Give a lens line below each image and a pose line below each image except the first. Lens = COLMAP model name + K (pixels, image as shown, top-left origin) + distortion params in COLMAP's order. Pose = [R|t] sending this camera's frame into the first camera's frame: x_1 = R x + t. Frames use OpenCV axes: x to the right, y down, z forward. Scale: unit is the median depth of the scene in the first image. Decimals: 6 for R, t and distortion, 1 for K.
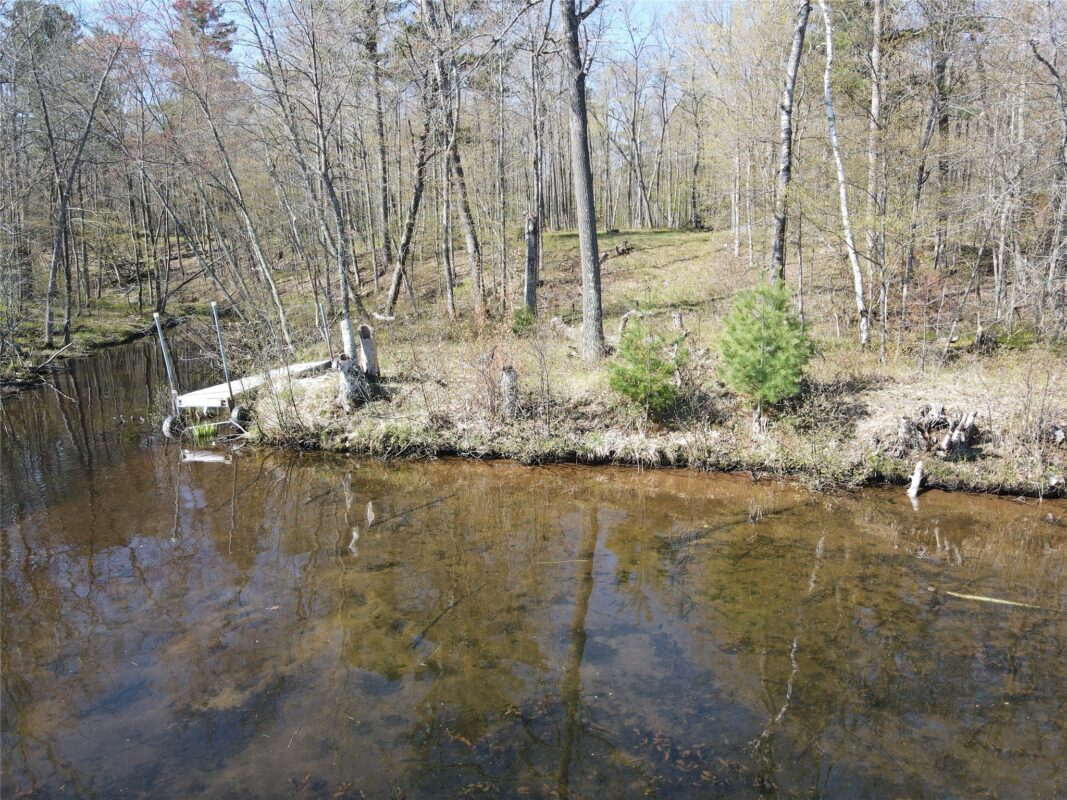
lens RADIAL K [[791.6, 0, 533.5], [0, 791.6, 400.0], [0, 0, 1]] dist [0.007925, 0.004126]
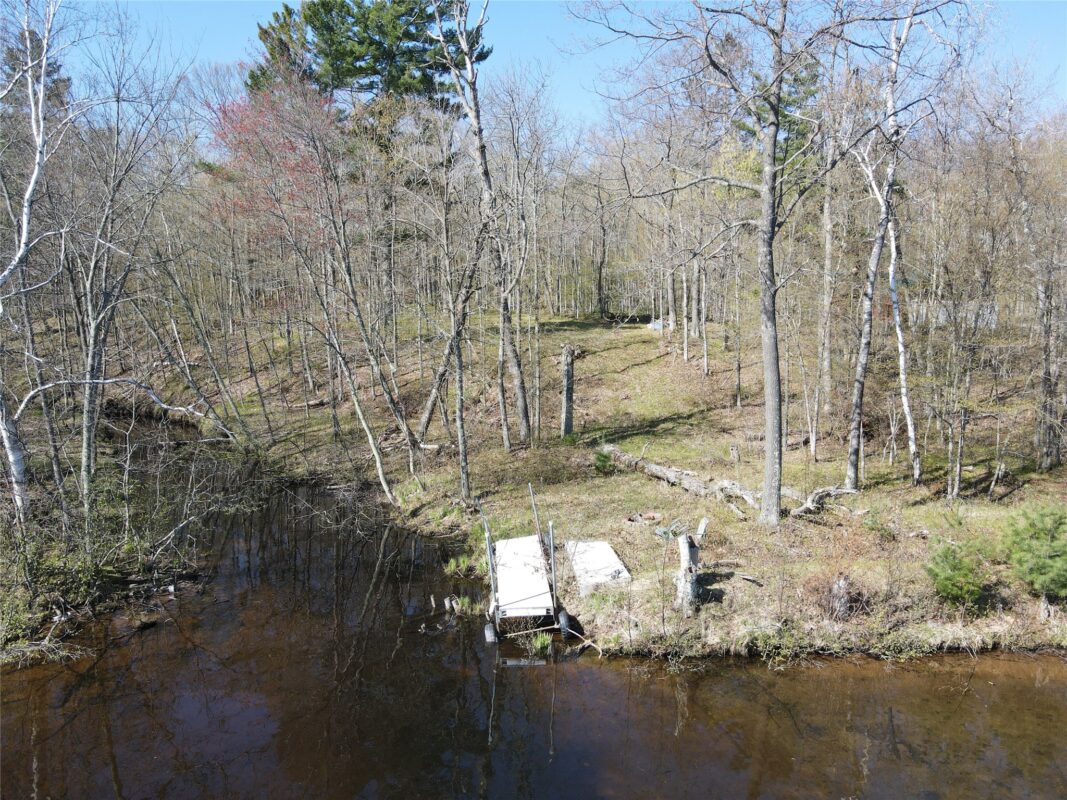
lens RADIAL K [[791.0, 0, 540.0], [0, 791.0, 398.2], [0, 0, 1]] dist [0.019963, -0.008233]
pose [[0.960676, -0.028381, 0.276218, -0.797147], [0.043308, 0.997904, -0.048090, -0.267947], [-0.274274, 0.058161, 0.959891, -0.045358]]
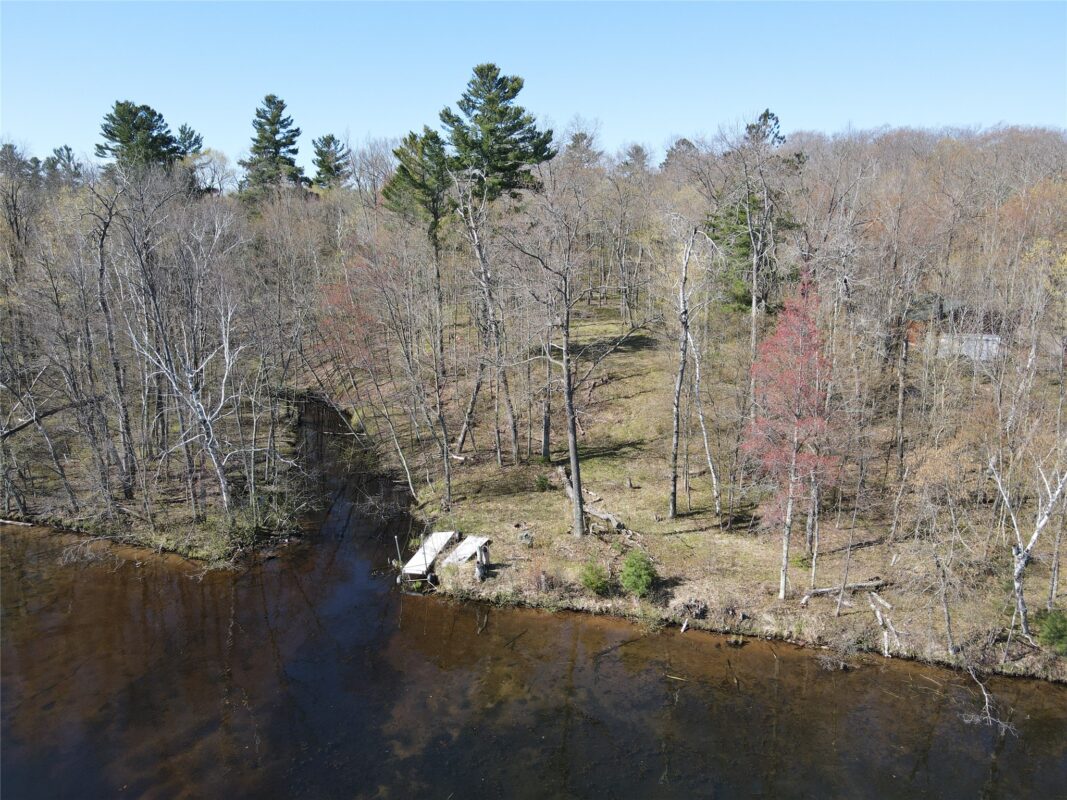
lens RADIAL K [[788.8, 0, 537.1], [0, 788.8, 395.2], [0, 0, 1]] dist [0.010999, 0.008088]
pose [[0.999990, 0.004053, 0.001991, -0.062179], [-0.004118, 0.999420, 0.033801, -0.711004], [-0.001852, -0.033809, 0.999427, -1.586880]]
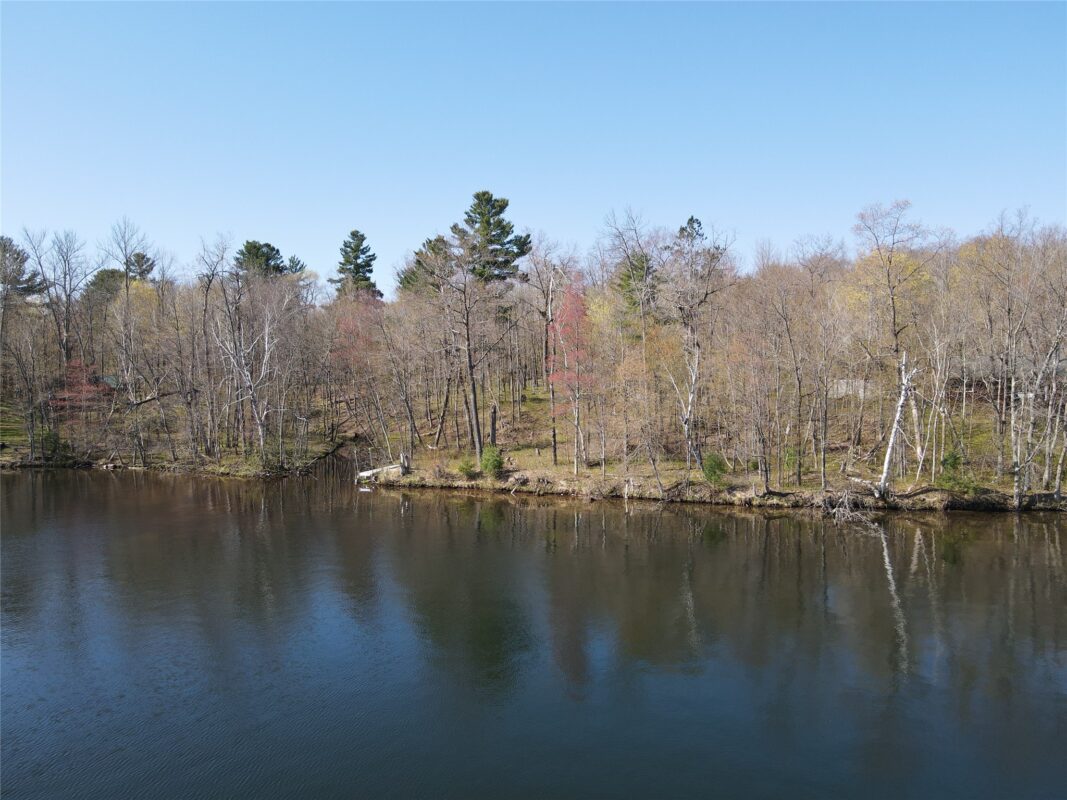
lens RADIAL K [[769.4, 0, 538.3], [0, 769.4, 398.4], [0, 0, 1]] dist [0.003273, -0.000127]
pose [[0.991475, -0.001226, -0.130294, 1.020443], [-0.017249, 0.989921, -0.140569, 0.167526], [0.129153, 0.141619, 0.981460, -2.960506]]
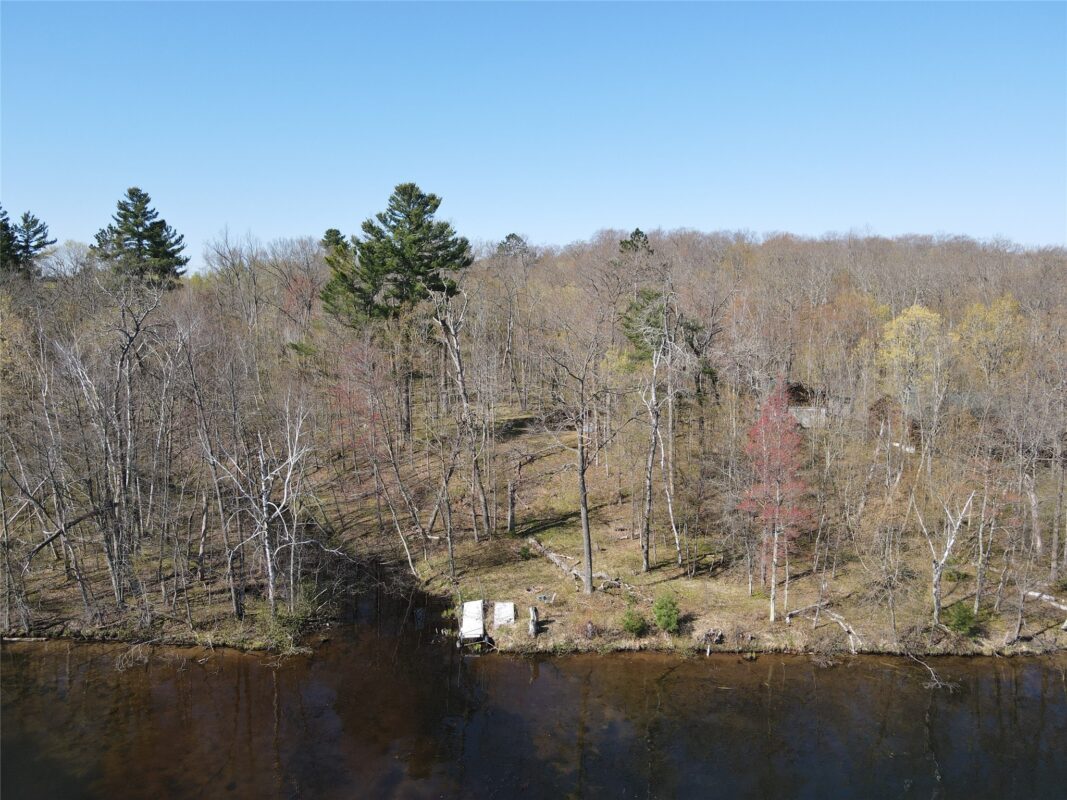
lens RADIAL K [[788.8, 0, 537.1], [0, 788.8, 395.2], [0, 0, 1]] dist [0.010999, 0.008088]
pose [[0.962011, -0.027739, 0.271599, -1.081296], [0.043600, 0.997667, -0.052537, -0.796886], [-0.269508, 0.062383, 0.960976, -2.071159]]
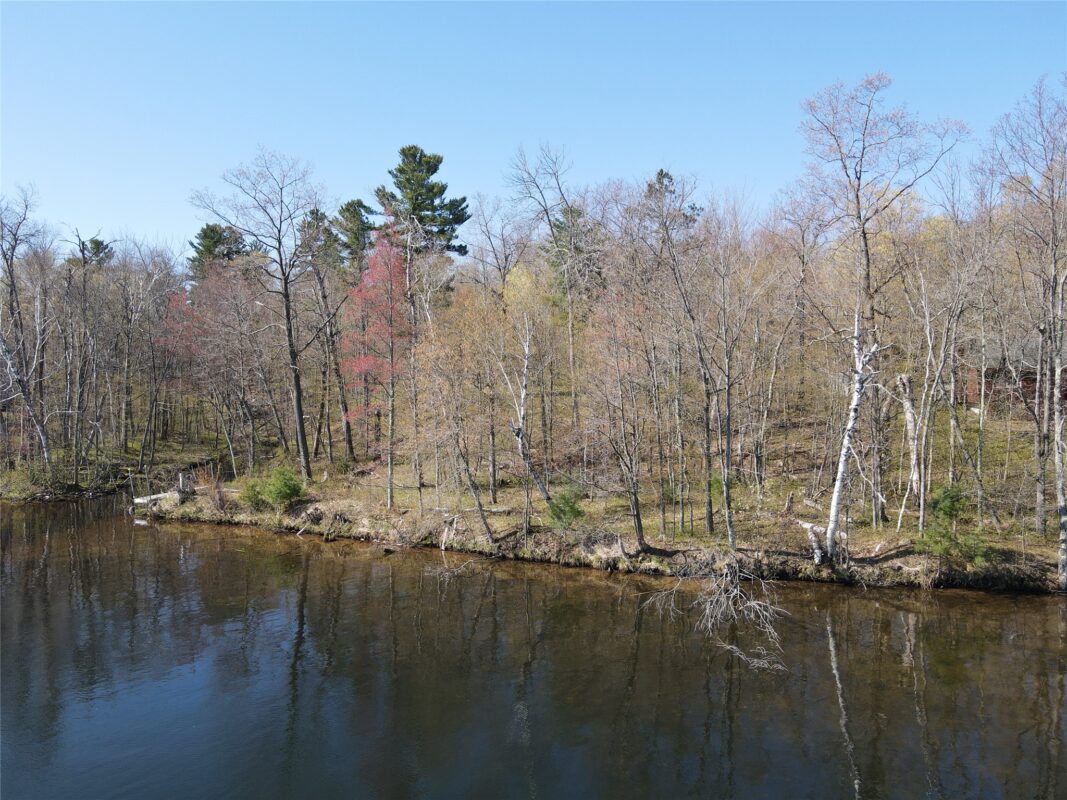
lens RADIAL K [[769.4, 0, 538.3], [0, 769.4, 398.4], [0, 0, 1]] dist [0.003273, -0.000127]
pose [[0.979991, -0.000945, -0.199038, 1.707287], [-0.026616, 0.990386, -0.135750, -0.027630], [0.197252, 0.138331, 0.970544, -1.600835]]
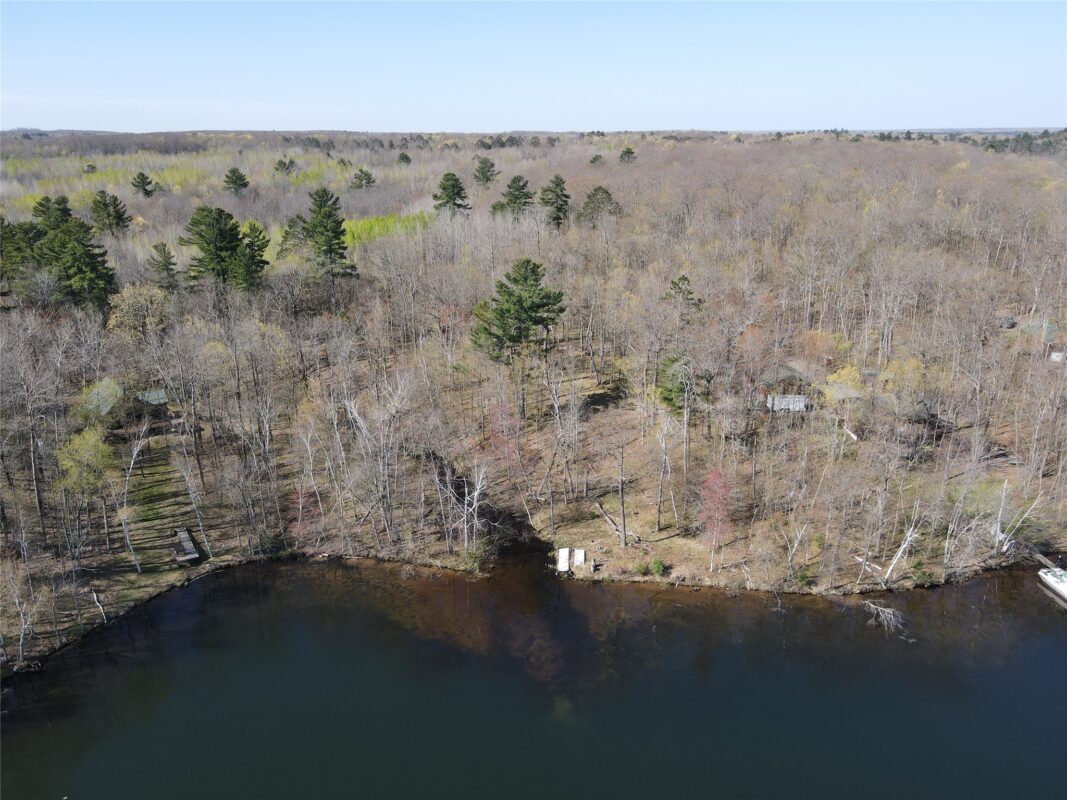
lens RADIAL K [[791.0, 0, 540.0], [0, 791.0, 398.2], [0, 0, 1]] dist [0.019963, -0.008233]
pose [[0.986205, -0.053554, 0.156627, -1.655460], [0.028530, 0.987051, 0.157852, -2.500471], [-0.163052, -0.151206, 0.974962, -5.129407]]
